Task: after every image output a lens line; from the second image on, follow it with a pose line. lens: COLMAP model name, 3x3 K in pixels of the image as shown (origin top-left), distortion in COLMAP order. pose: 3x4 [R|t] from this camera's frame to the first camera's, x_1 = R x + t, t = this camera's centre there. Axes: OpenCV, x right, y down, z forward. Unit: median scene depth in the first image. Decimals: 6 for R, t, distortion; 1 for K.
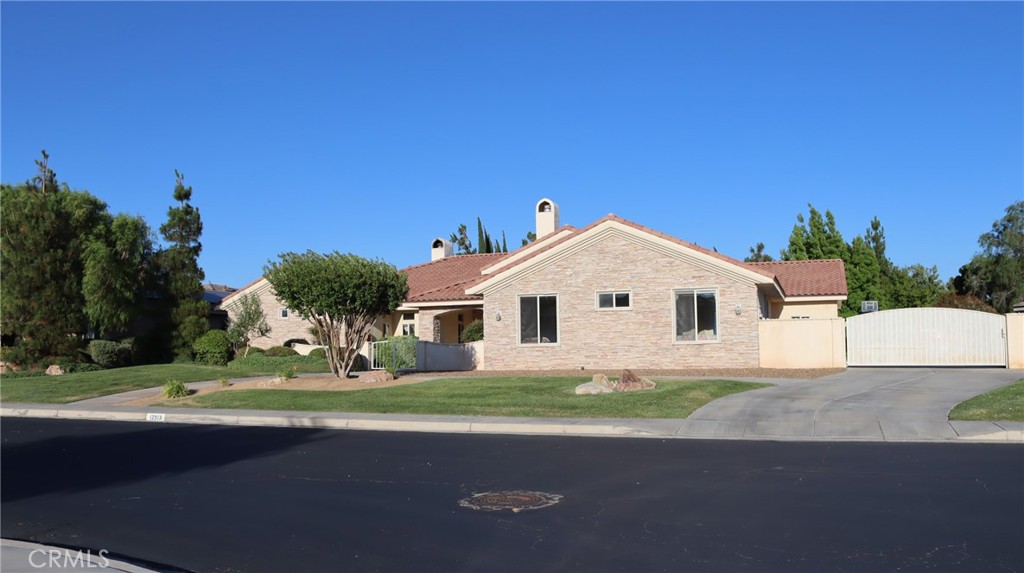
lens RADIAL K [[848.4, 0, 514.9], [0, 848.4, 310.9], [0, 0, 1]] dist [-0.226011, 0.249873]
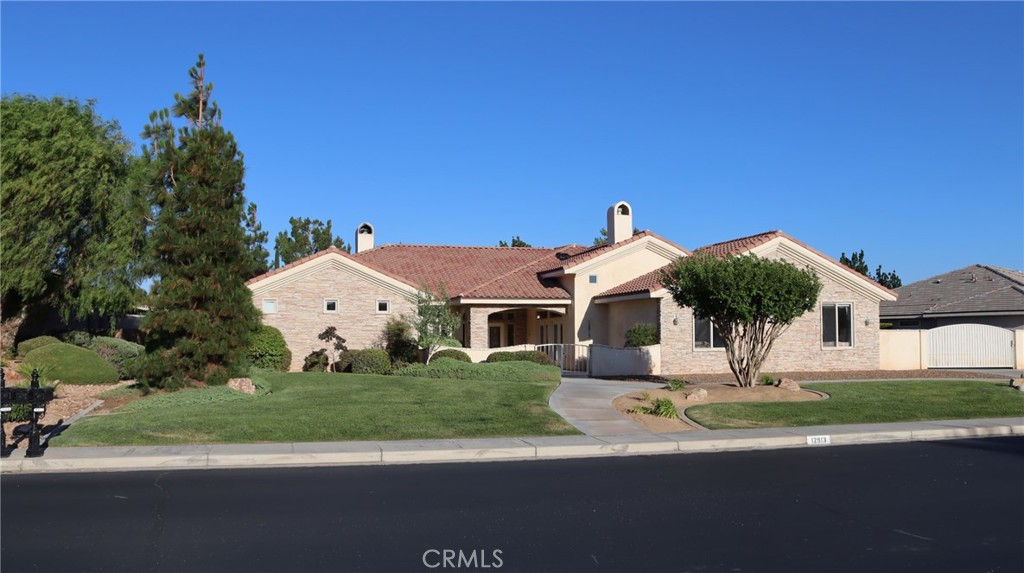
lens RADIAL K [[848.4, 0, 514.9], [0, 848.4, 310.9], [0, 0, 1]] dist [-0.226011, 0.249873]
pose [[0.809671, 0.033151, 0.585946, -0.744205], [-0.036966, 0.999302, -0.005457, 0.007634], [-0.585718, -0.017241, 0.810331, 0.307643]]
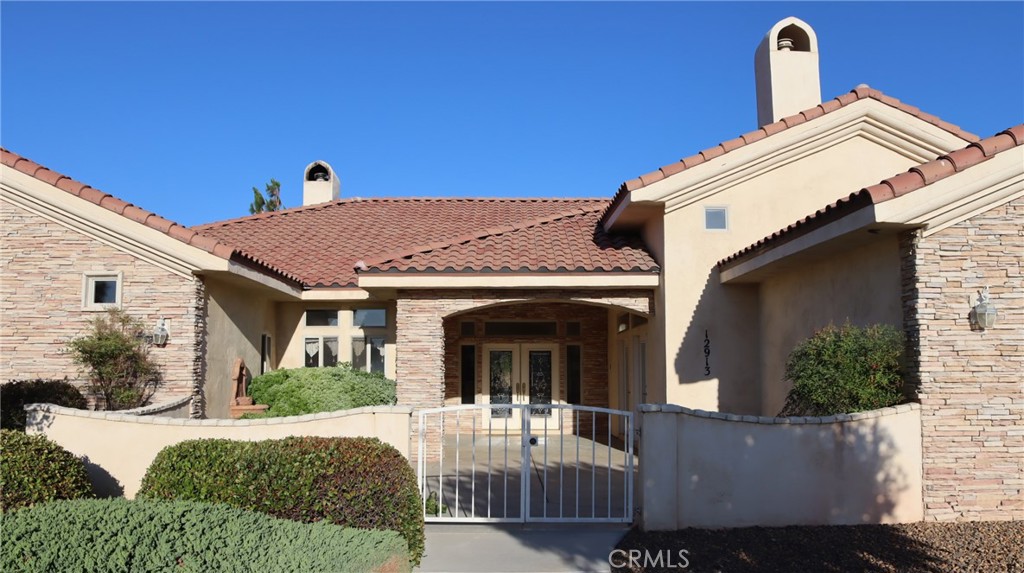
lens RADIAL K [[848.4, 0, 514.9], [0, 848.4, 310.9], [0, 0, 1]] dist [-0.226011, 0.249873]
pose [[0.932606, 0.039342, 0.358744, -0.240805], [-0.029310, 0.999013, -0.033362, 0.018238], [-0.359703, 0.020598, 0.932839, 0.810823]]
